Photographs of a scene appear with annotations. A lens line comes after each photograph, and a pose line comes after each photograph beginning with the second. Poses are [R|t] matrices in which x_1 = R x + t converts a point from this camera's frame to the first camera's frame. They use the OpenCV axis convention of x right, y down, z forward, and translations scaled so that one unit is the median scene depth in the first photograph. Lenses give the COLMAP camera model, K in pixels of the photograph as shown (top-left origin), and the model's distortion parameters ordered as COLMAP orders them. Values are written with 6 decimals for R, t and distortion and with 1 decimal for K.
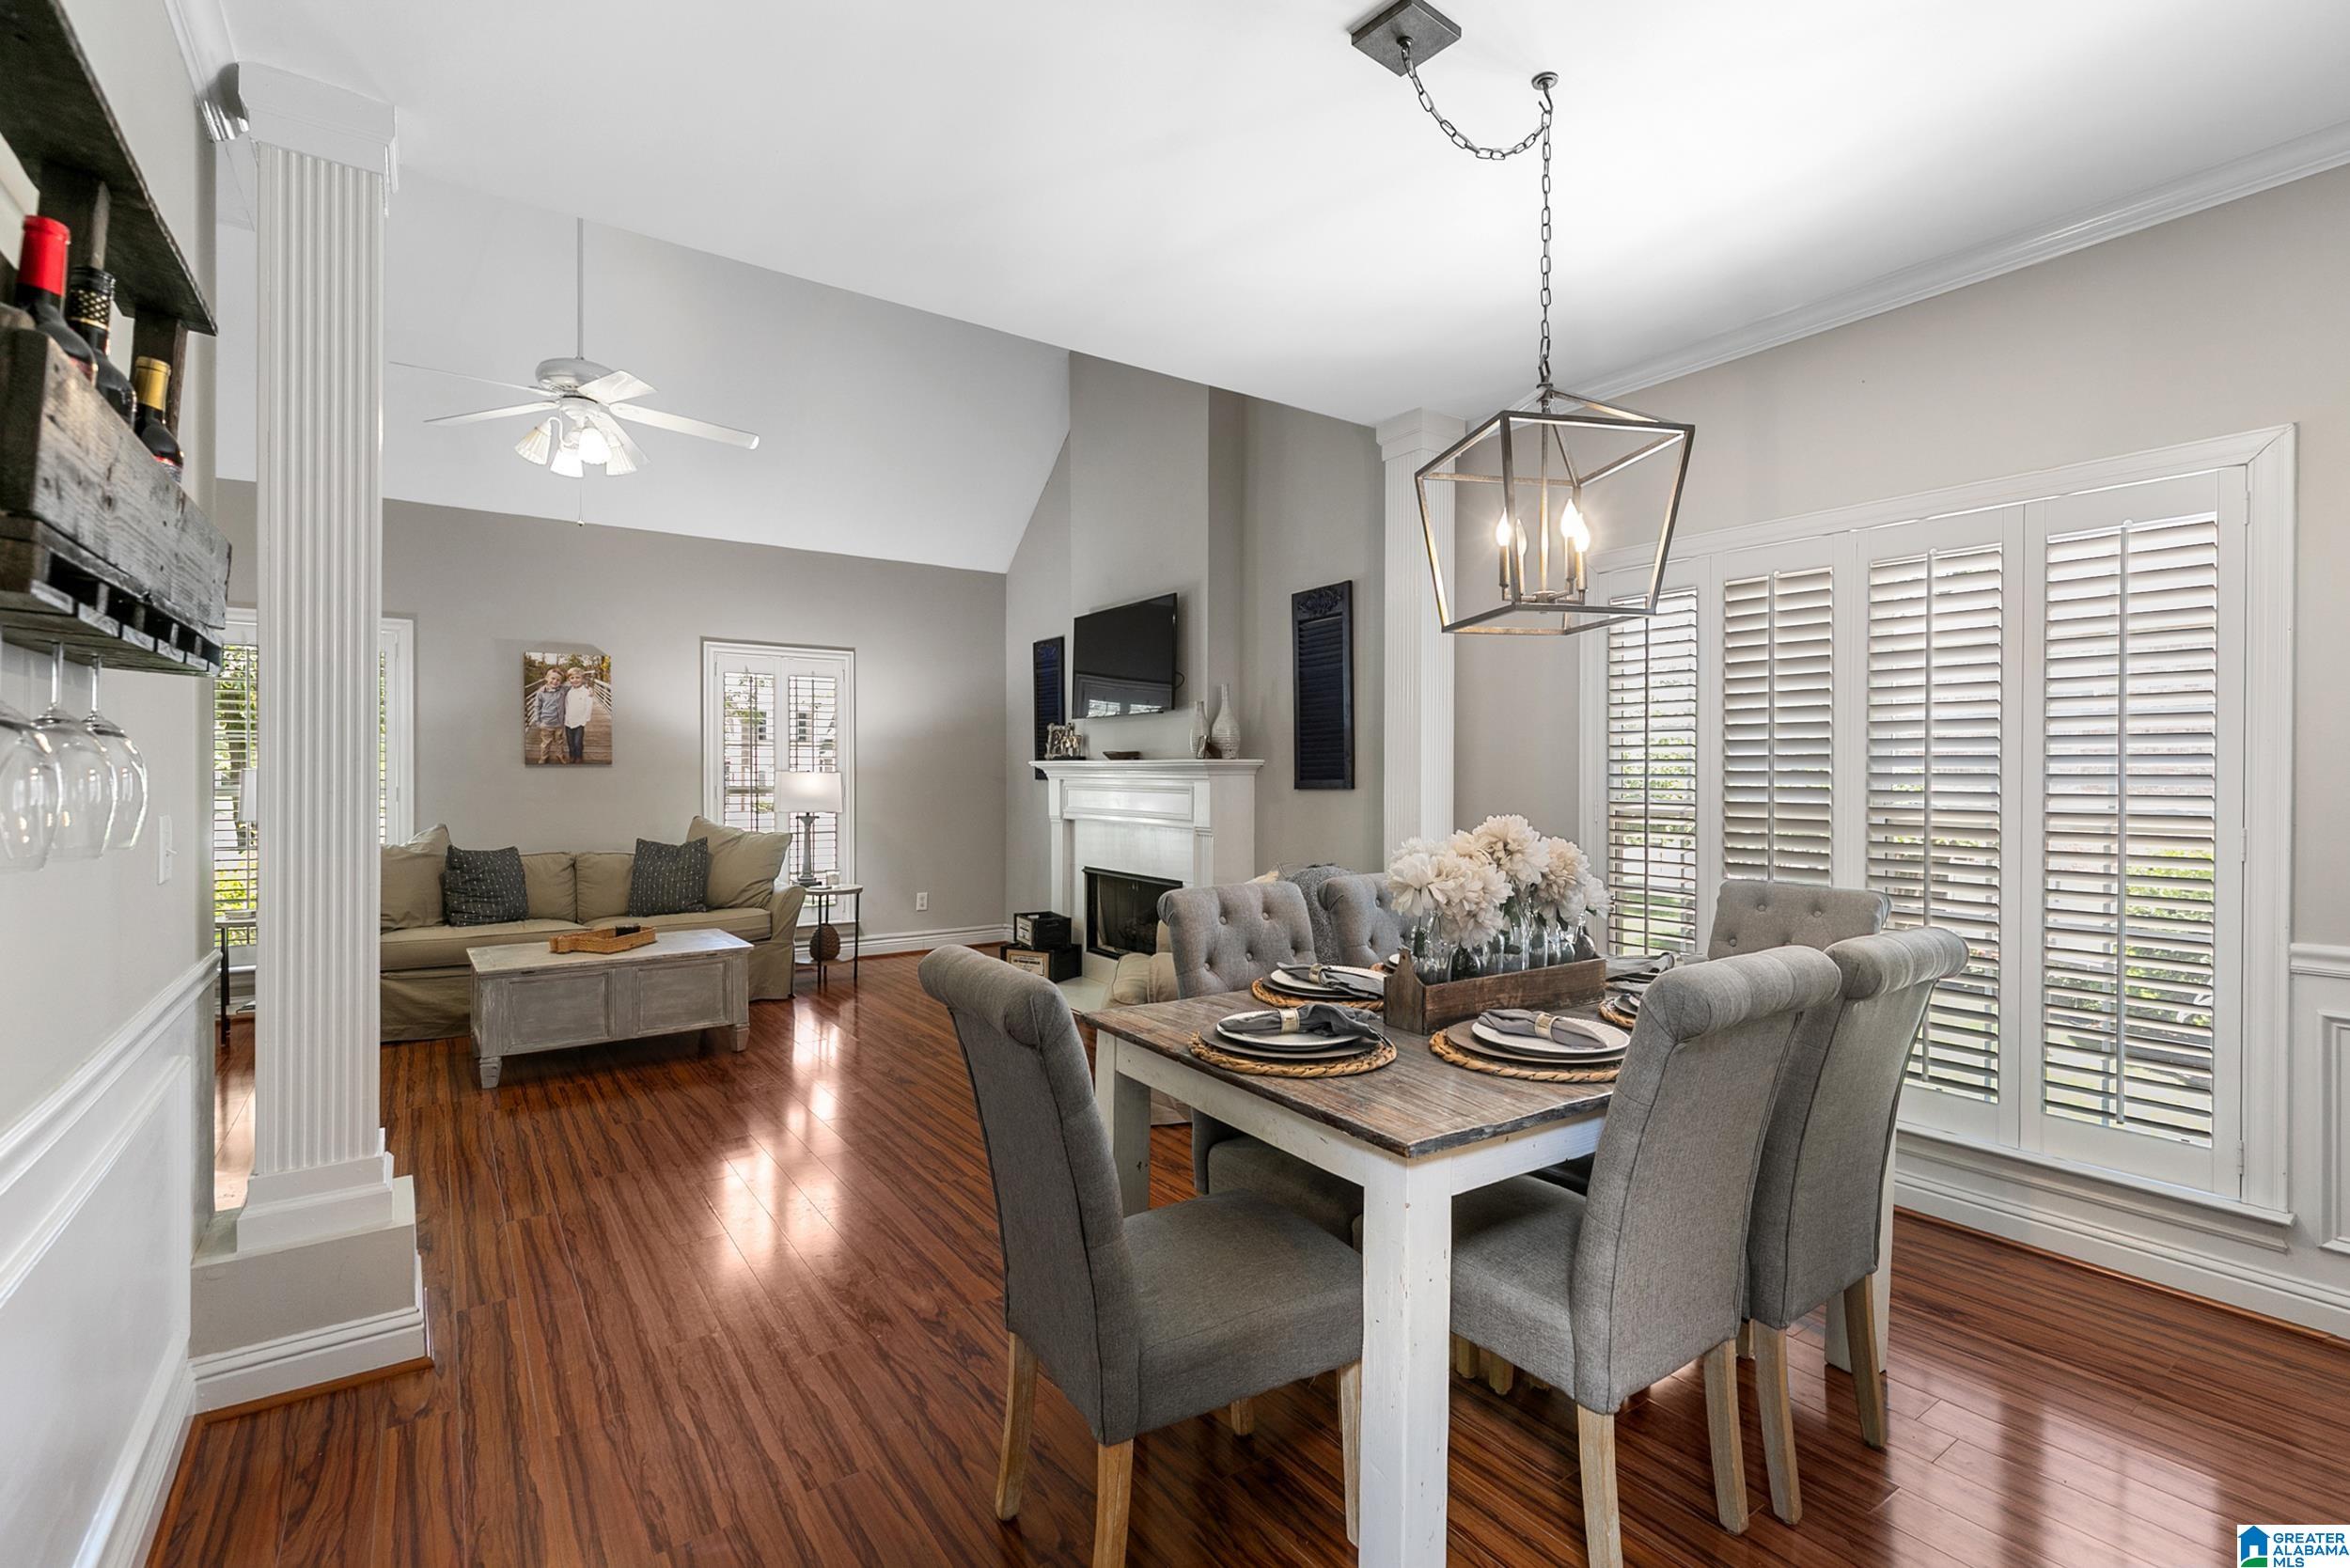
lens RADIAL K [[1051.7, 0, 1168.4], [0, 1051.7, 777.8], [0, 0, 1]] dist [0.001440, -0.000532]
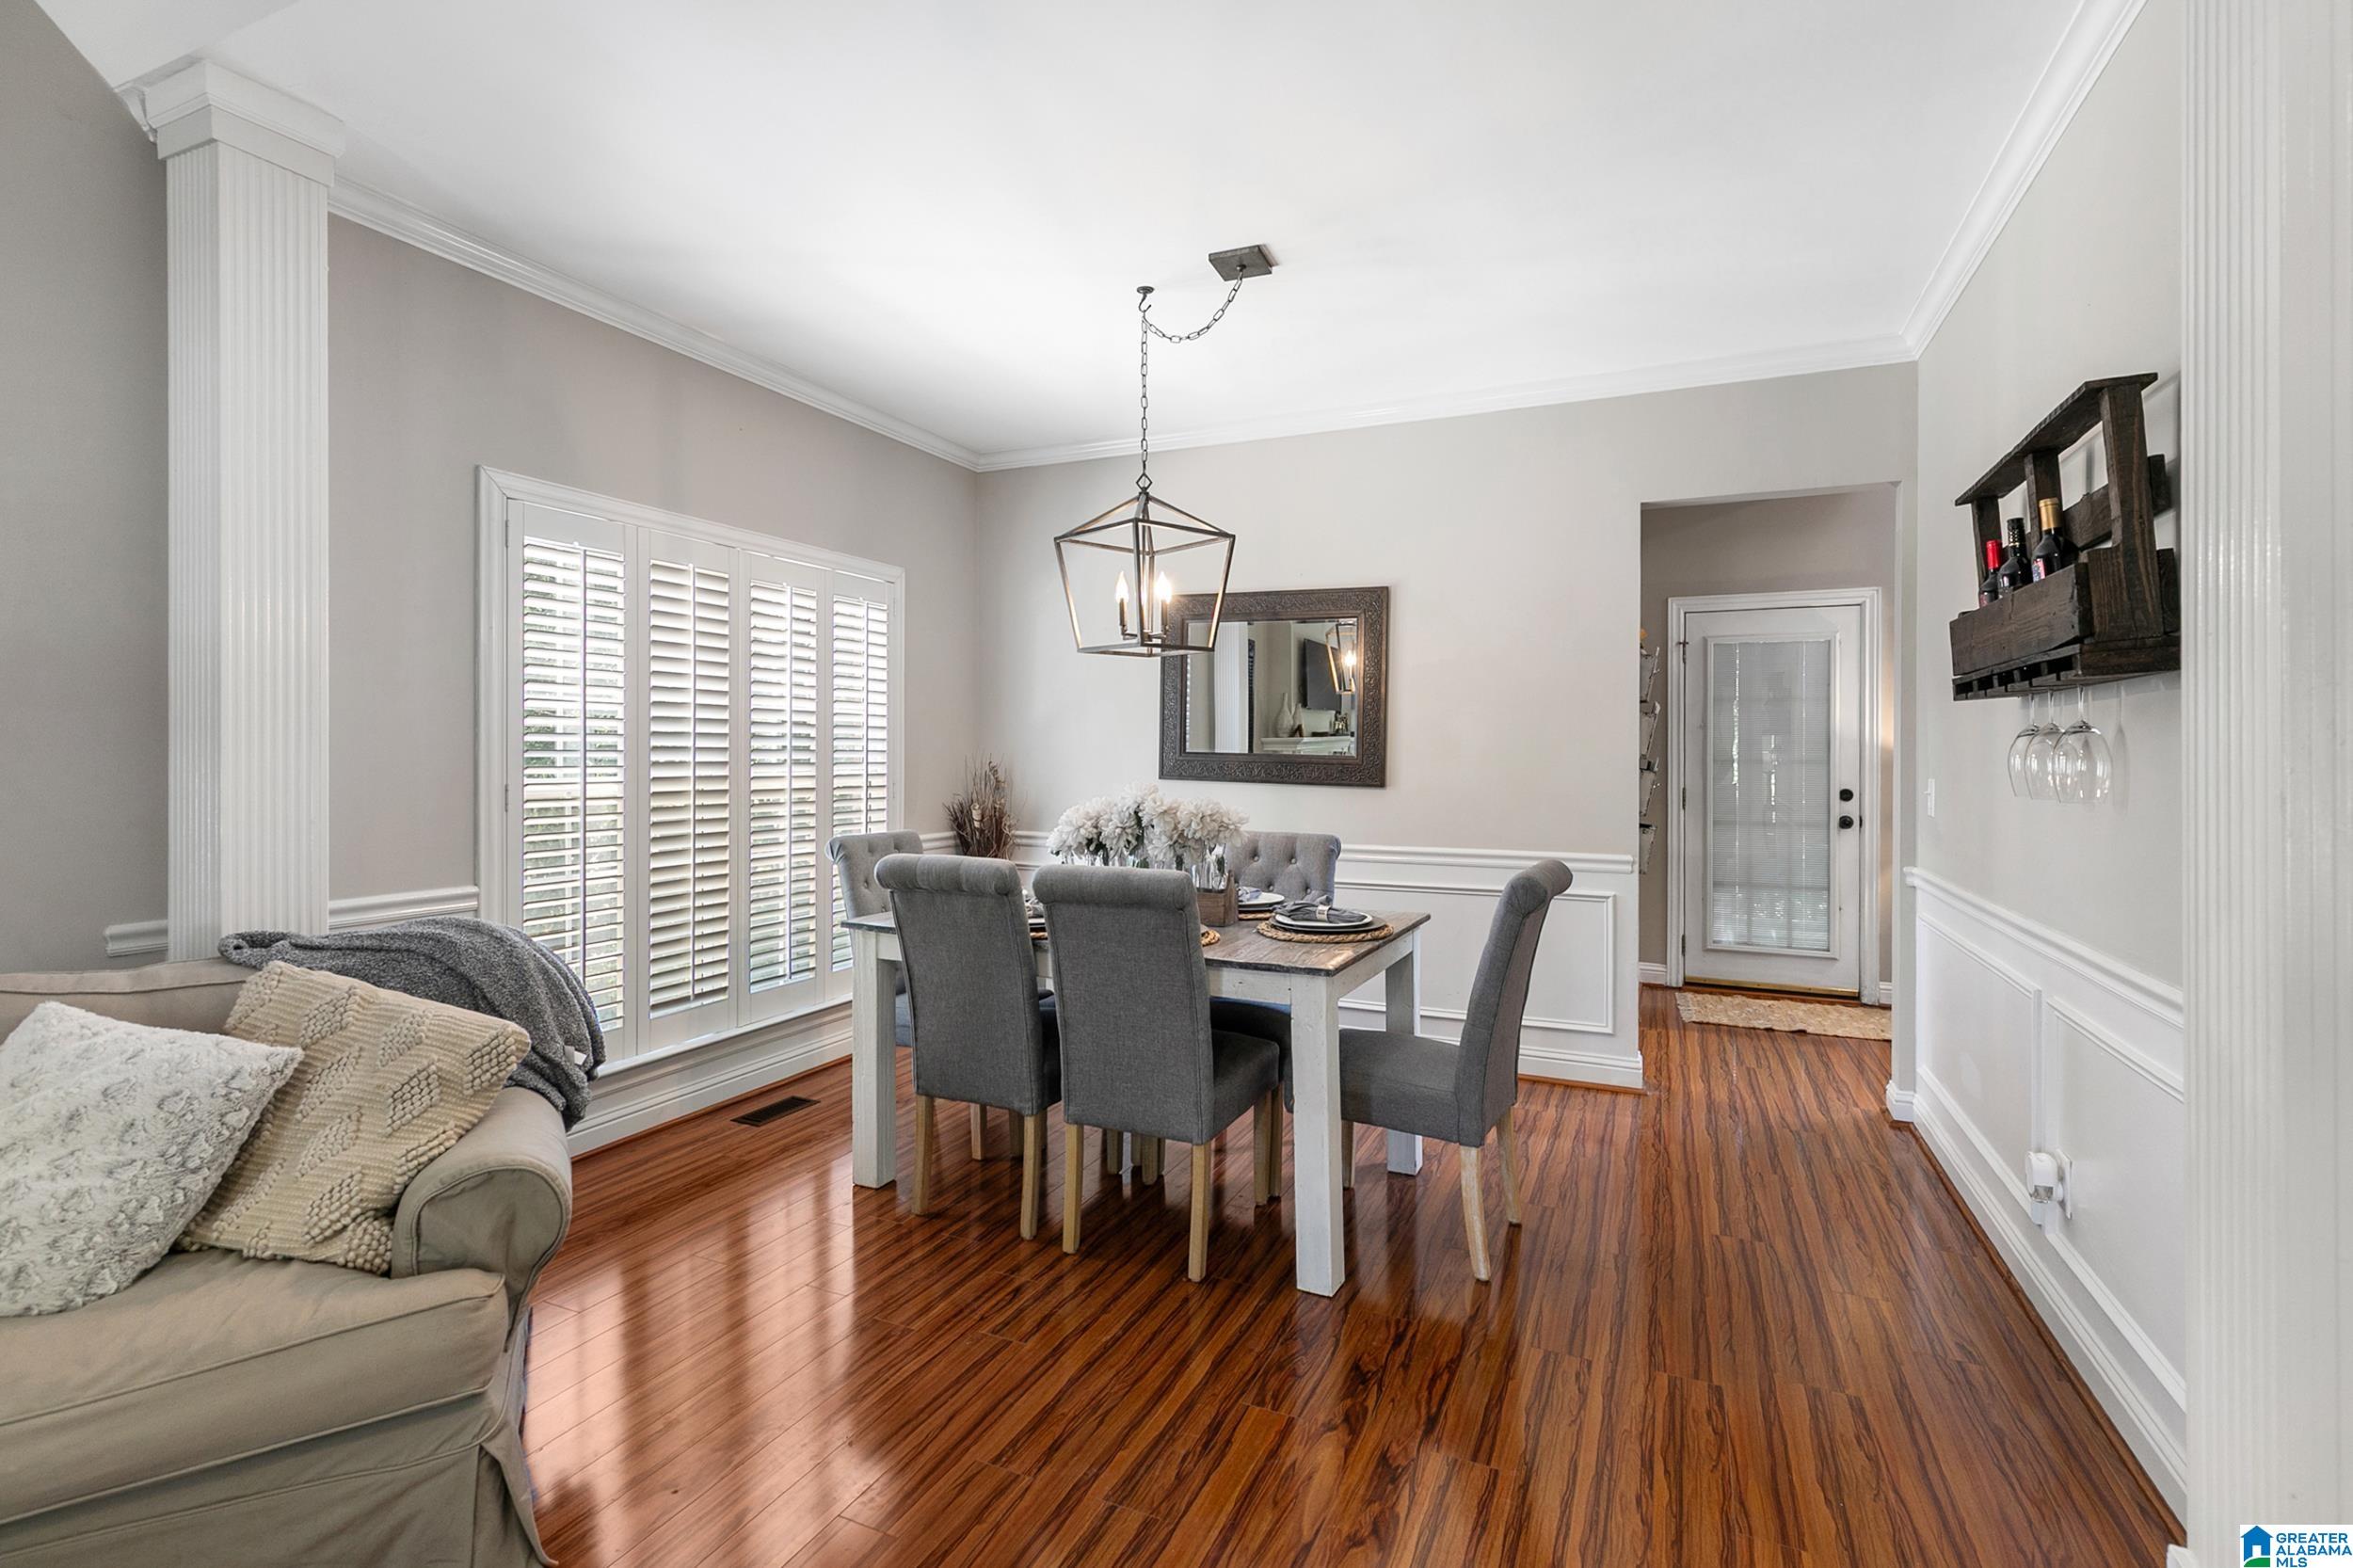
lens RADIAL K [[1053.0, 0, 1169.9], [0, 1053.0, 777.8], [0, 0, 1]] dist [0.001440, -0.000532]
pose [[-0.500476, -0.002337, 0.865747, -0.976331], [0.006612, 0.999957, 0.006521, 0.003288], [-0.865725, 0.008988, -0.500439, 1.720863]]
